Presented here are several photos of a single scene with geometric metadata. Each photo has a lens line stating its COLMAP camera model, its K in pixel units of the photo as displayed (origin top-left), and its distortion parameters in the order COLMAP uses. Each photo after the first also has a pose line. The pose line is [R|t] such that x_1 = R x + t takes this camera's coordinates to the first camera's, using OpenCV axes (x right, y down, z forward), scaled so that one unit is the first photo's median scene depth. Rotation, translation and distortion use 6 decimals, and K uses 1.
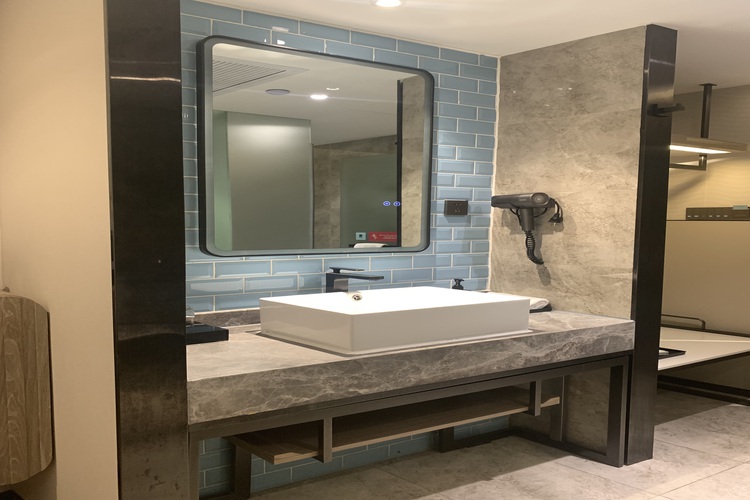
lens RADIAL K [[575.9, 0, 376.7], [0, 575.9, 228.1], [0, 0, 1]] dist [-0.002295, -0.009413]
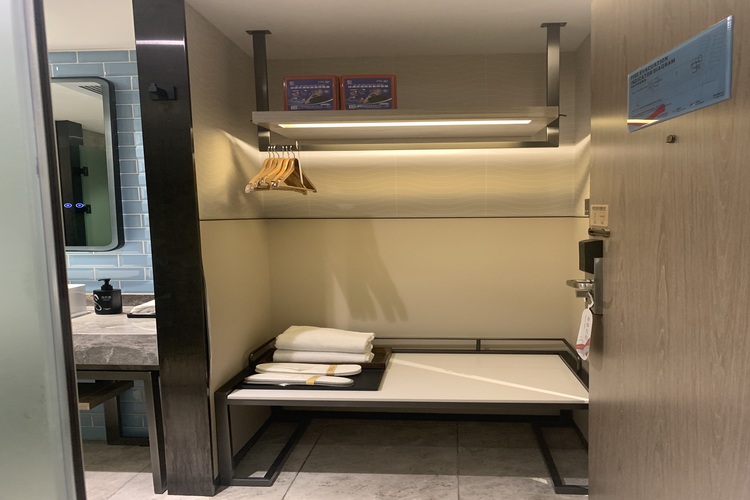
lens RADIAL K [[575.9, 0, 376.7], [0, 575.9, 228.1], [0, 0, 1]] dist [-0.002295, -0.009413]
pose [[0.833773, 0.004206, -0.552091, 0.812622], [0.003615, 0.999908, 0.013076, -0.008734], [0.552095, -0.012898, 0.833681, 0.295861]]
